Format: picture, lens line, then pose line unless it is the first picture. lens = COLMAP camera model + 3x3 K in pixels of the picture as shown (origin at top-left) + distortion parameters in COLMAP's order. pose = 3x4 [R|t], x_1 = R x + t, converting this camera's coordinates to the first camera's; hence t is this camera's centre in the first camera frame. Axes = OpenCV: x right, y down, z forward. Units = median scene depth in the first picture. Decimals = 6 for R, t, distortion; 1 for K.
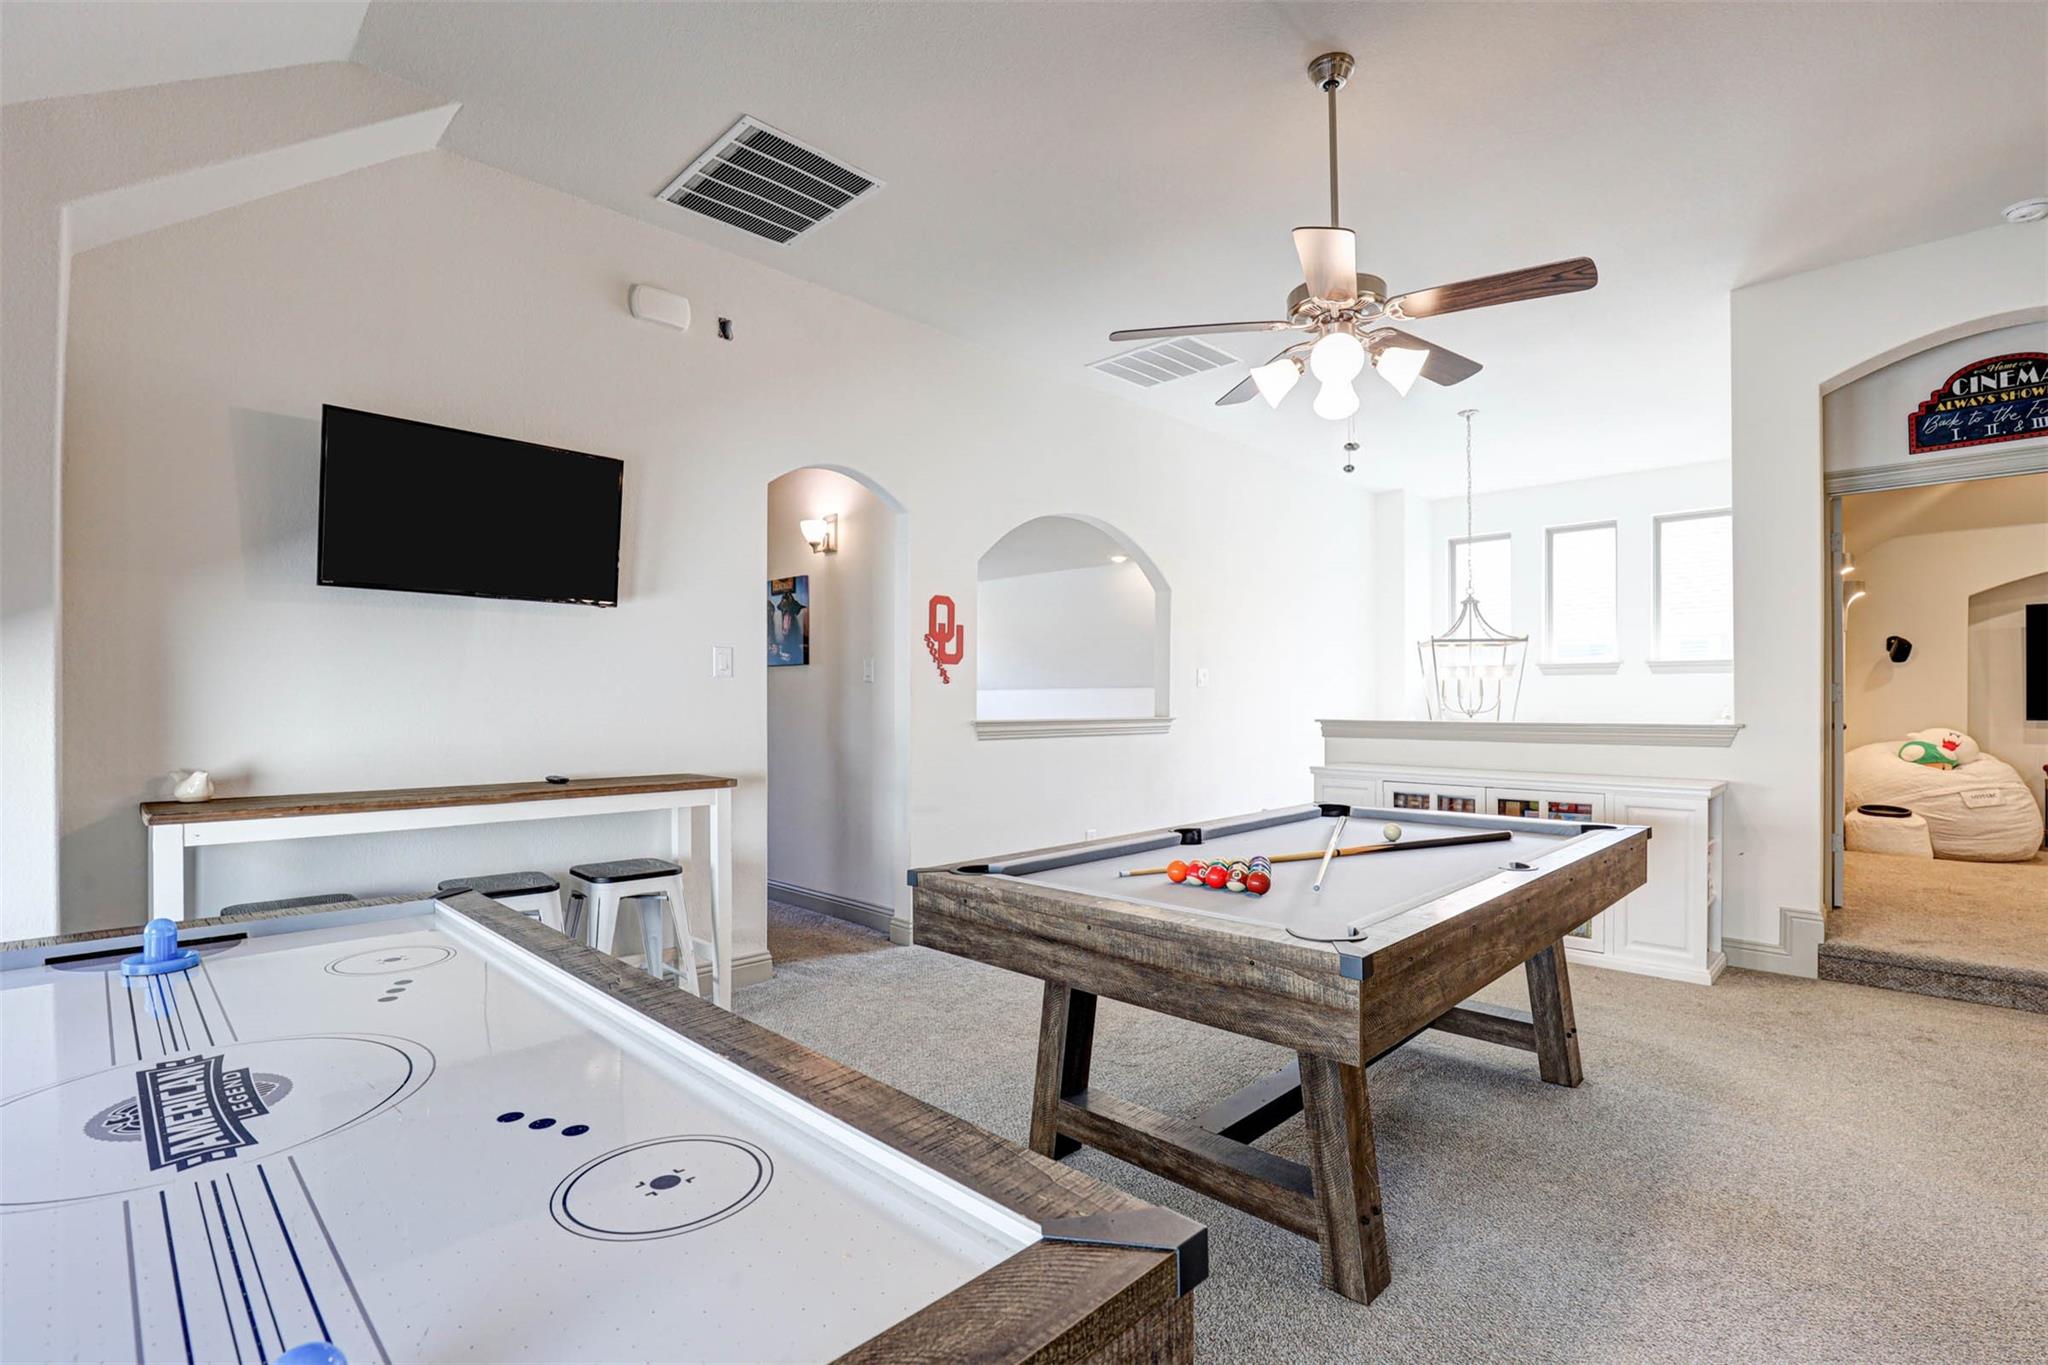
lens RADIAL K [[955.4, 0, 1027.3], [0, 955.4, 689.8], [0, 0, 1]] dist [-0.004620, -0.000553]
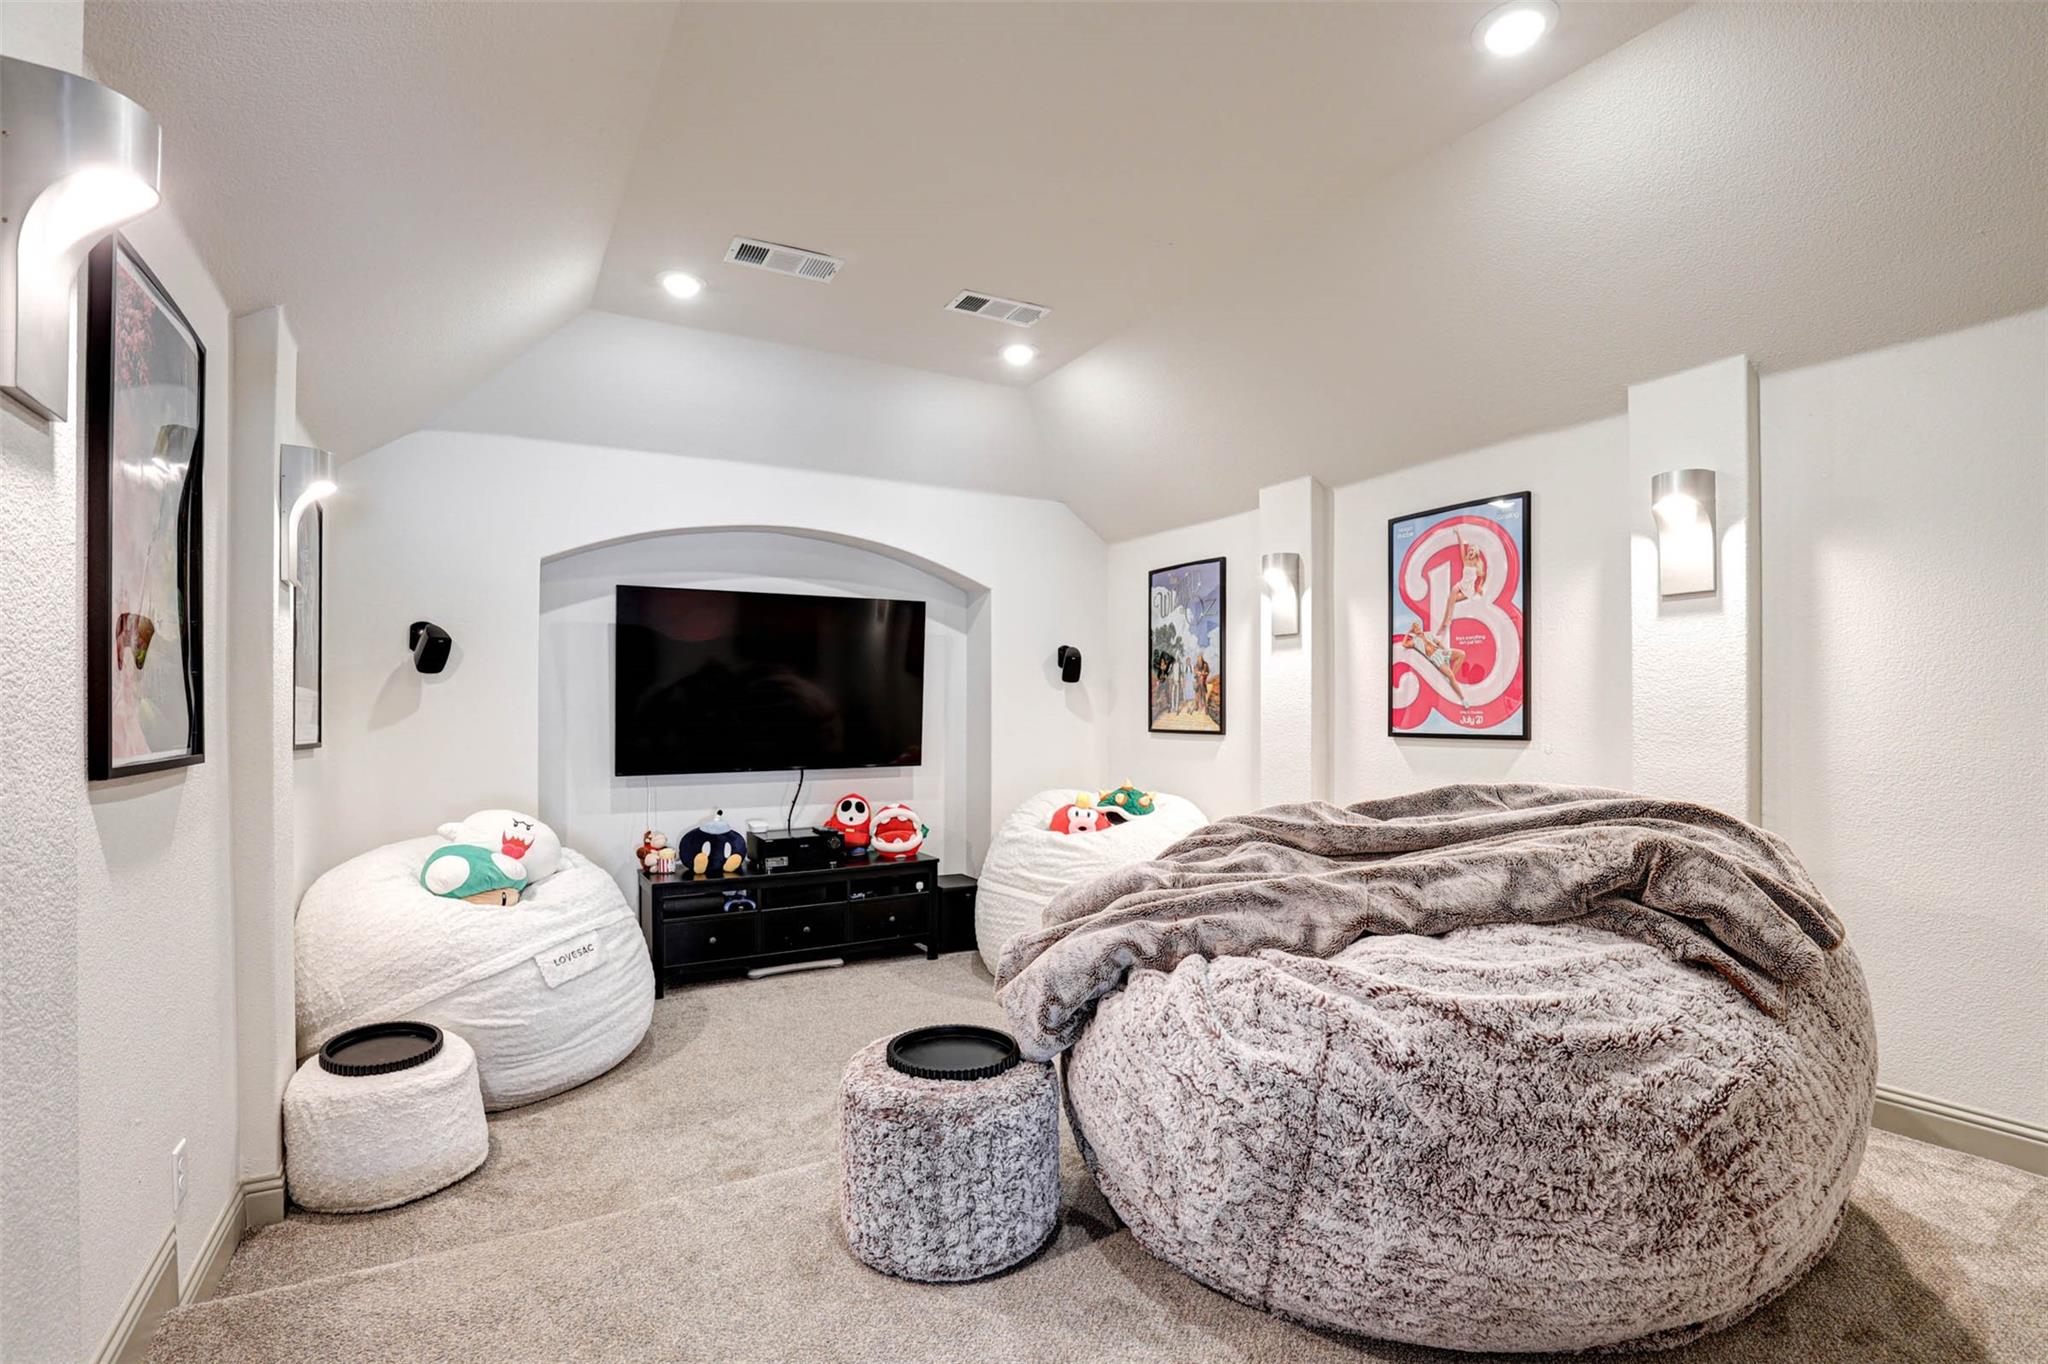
lens RADIAL K [[955.4, 0, 1027.5], [0, 955.4, 691.4], [0, 0, 1]] dist [-0.004620, -0.000553]
pose [[0.287063, 0.011113, 0.957847, 0.576047], [-0.005743, 0.999935, -0.009880, -0.018005], [-0.957894, -0.002664, 0.287108, 0.607158]]
